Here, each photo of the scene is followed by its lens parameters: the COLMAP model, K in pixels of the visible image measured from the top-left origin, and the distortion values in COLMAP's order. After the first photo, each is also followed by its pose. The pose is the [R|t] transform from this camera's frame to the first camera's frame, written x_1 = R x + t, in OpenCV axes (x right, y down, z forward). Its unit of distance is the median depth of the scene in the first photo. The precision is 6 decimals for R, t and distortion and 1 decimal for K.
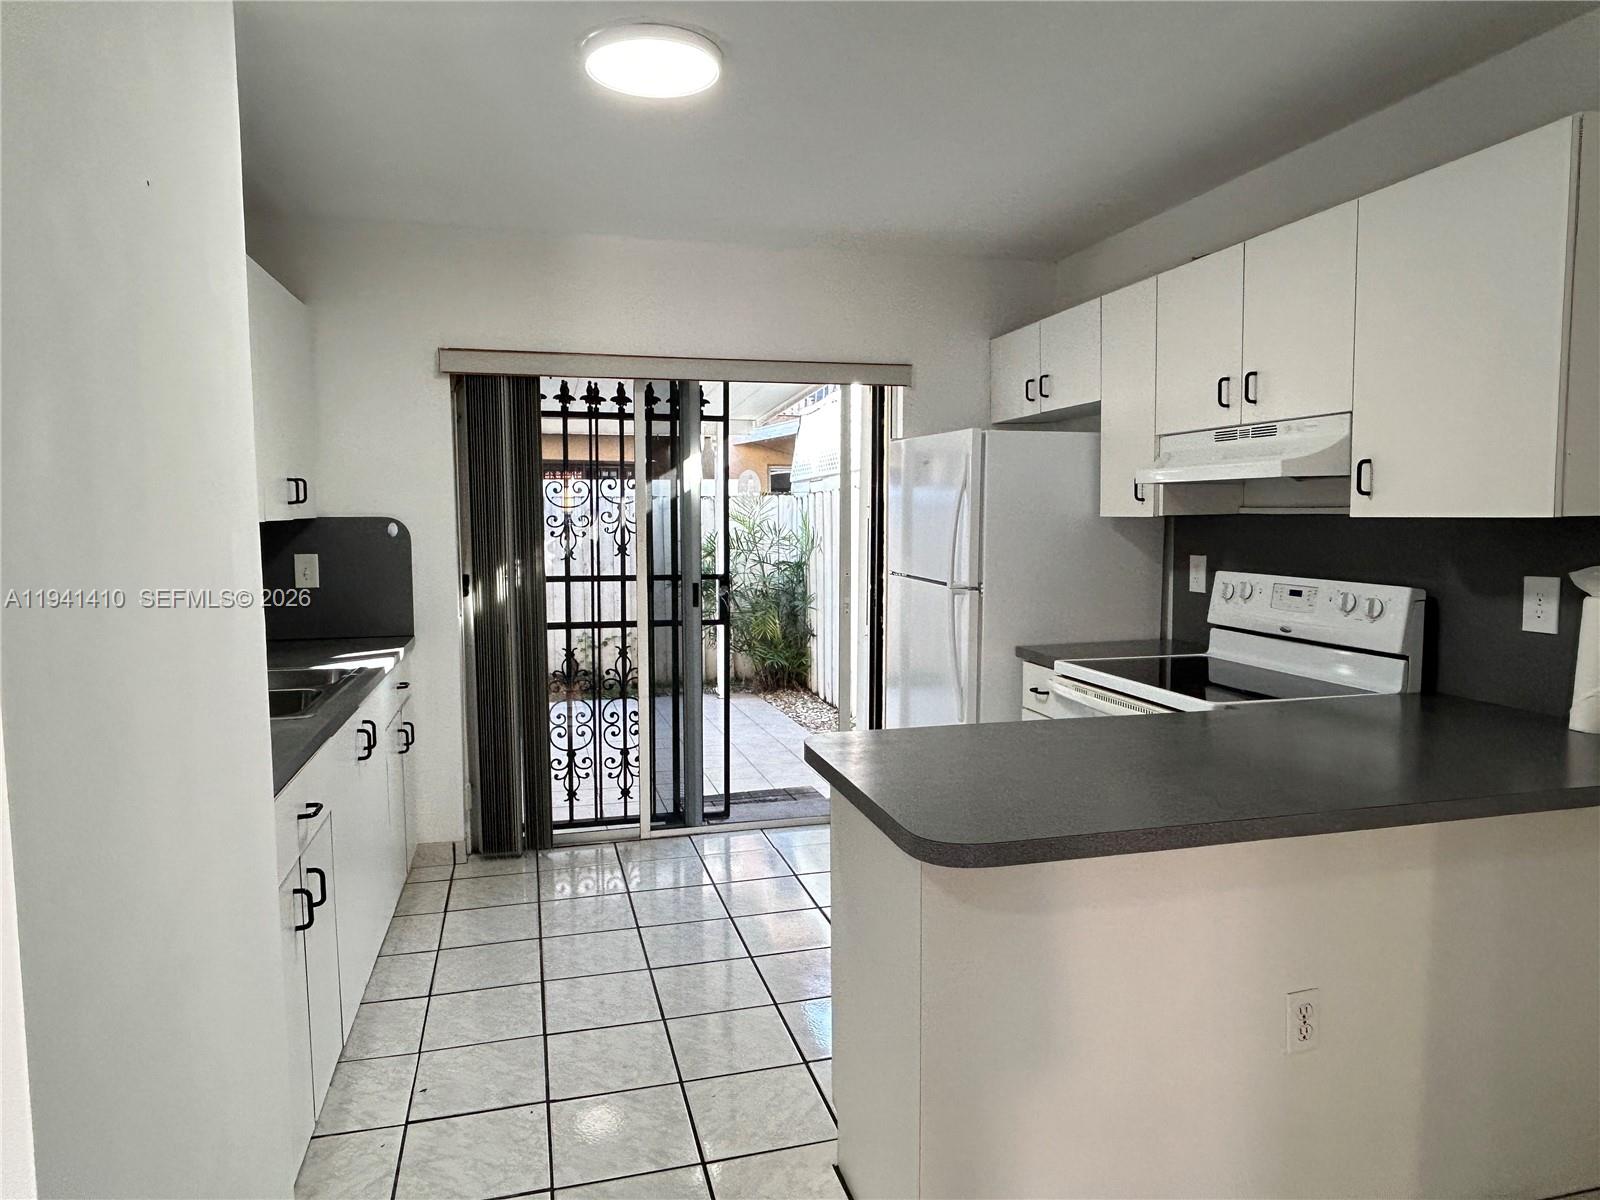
lens RADIAL K [[1001.6, 0, 800.0], [0, 1001.6, 600.0], [0, 0, 1]] dist [-0.008085, -0.001046]
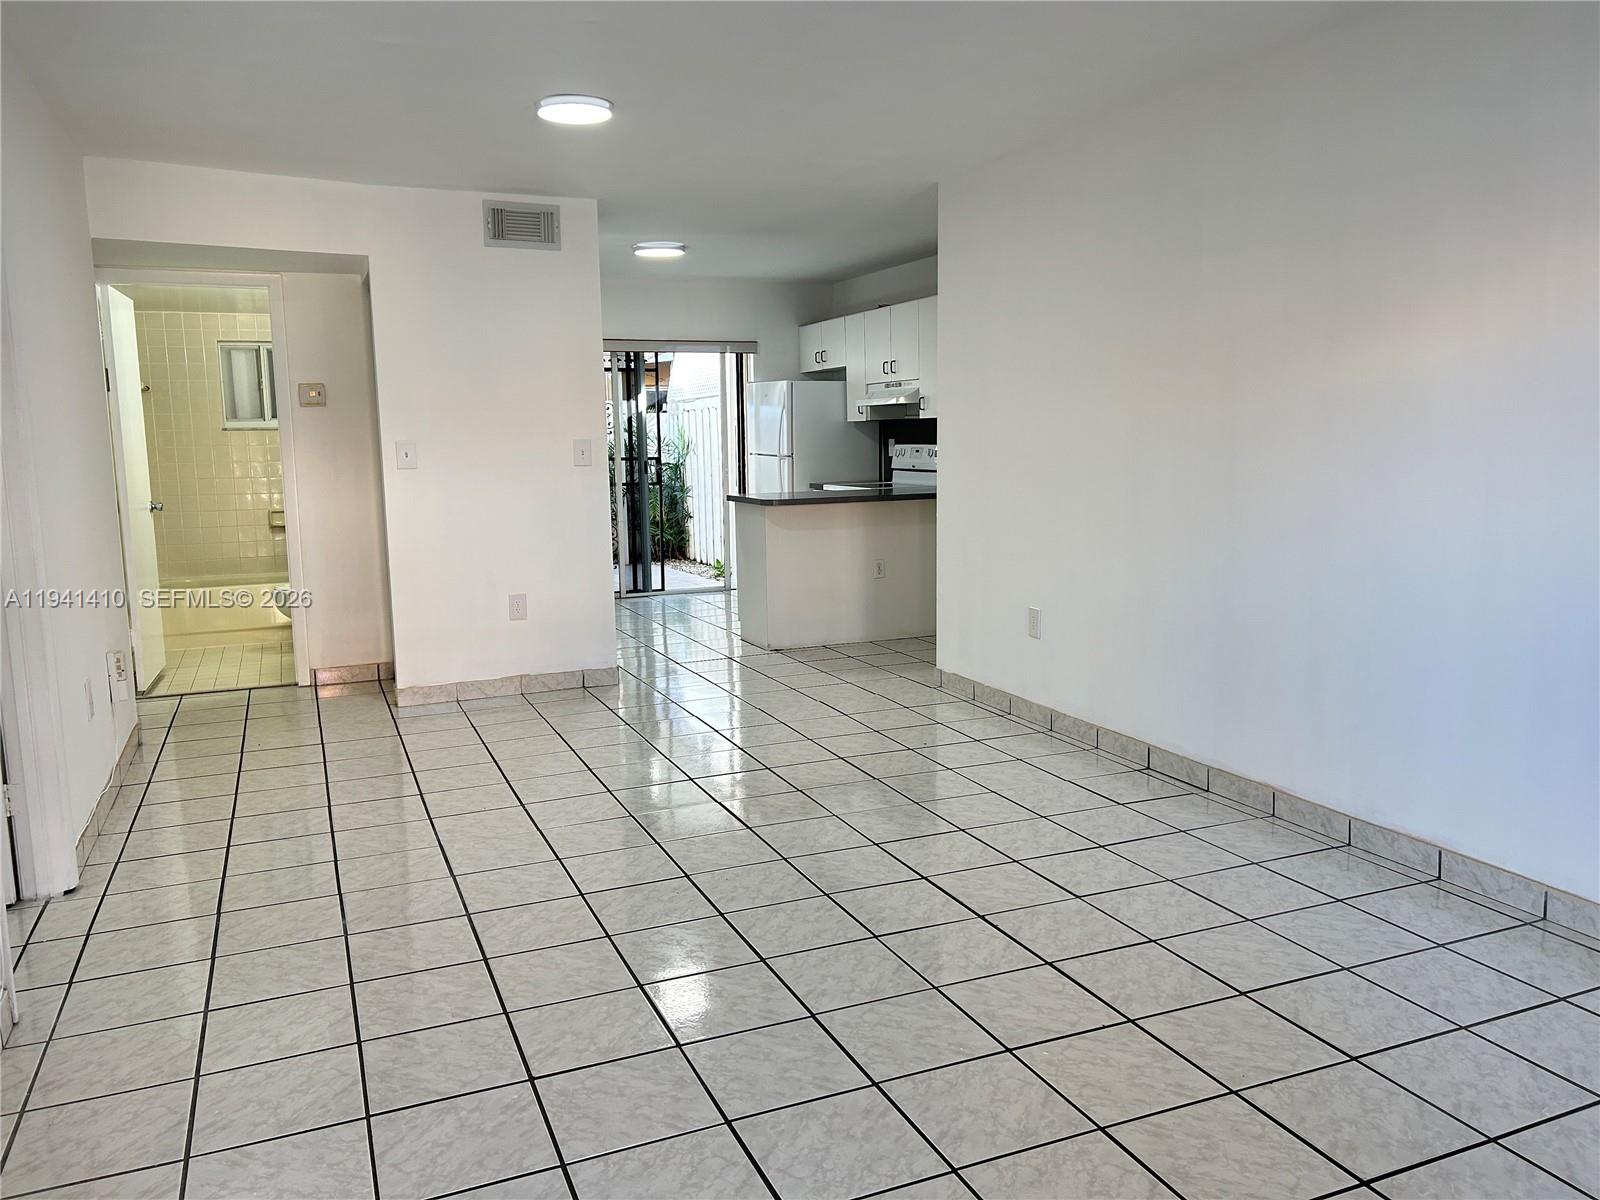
lens RADIAL K [[1198.1, 0, 805.0], [0, 1198.1, 650.5], [0, 0, 1]] dist [-0.003946, -0.000882]
pose [[0.989076, -0.038711, 0.142236, -0.160305], [0.025381, 0.995214, 0.094361, 0.149249], [-0.145208, -0.089720, 0.985325, -1.446822]]
